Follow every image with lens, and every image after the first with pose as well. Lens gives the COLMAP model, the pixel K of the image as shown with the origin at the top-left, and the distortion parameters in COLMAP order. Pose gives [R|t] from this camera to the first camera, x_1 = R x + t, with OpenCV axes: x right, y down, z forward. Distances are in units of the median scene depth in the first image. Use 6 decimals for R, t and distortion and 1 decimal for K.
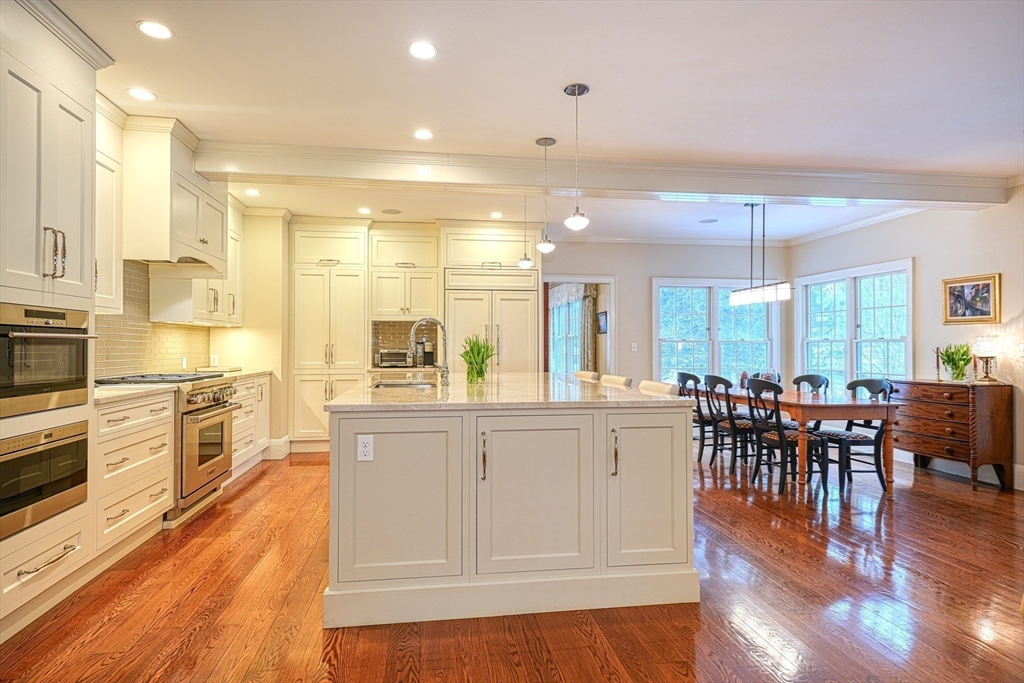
lens RADIAL K [[569.0, 0, 509.8], [0, 569.0, 342.0], [0, 0, 1]] dist [0.012950, -0.002457]
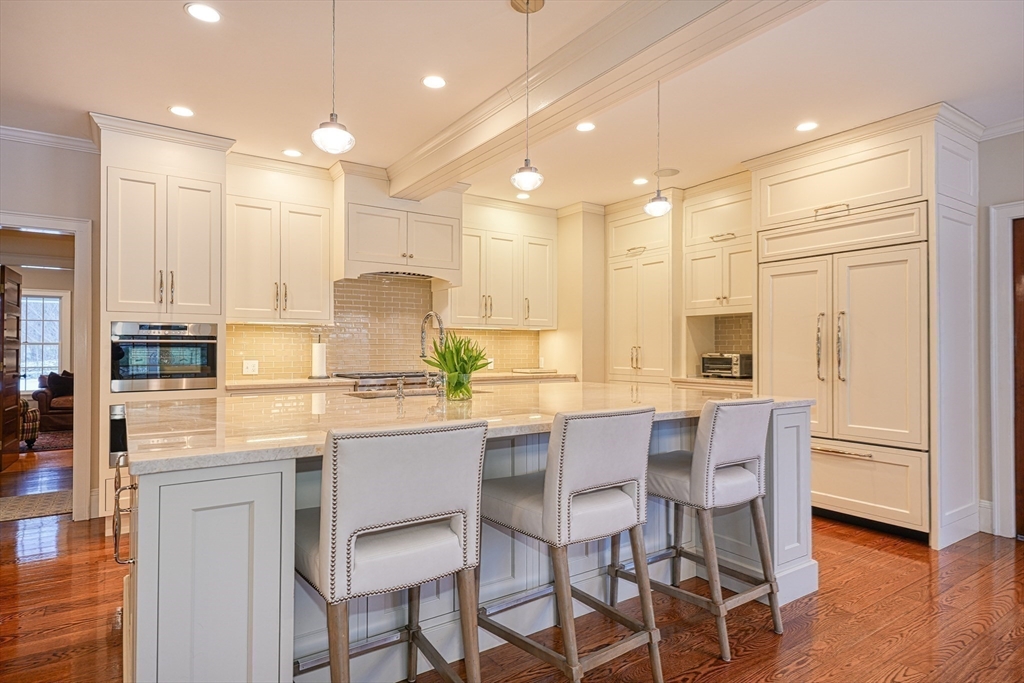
lens RADIAL K [[569.0, 0, 510.0], [0, 569.0, 342.9], [0, 0, 1]] dist [0.012950, -0.002457]
pose [[0.421928, -0.009735, -0.906577, 0.378581], [0.005386, 0.999952, -0.008231, 0.004269], [0.906613, -0.001410, 0.421960, 0.468458]]
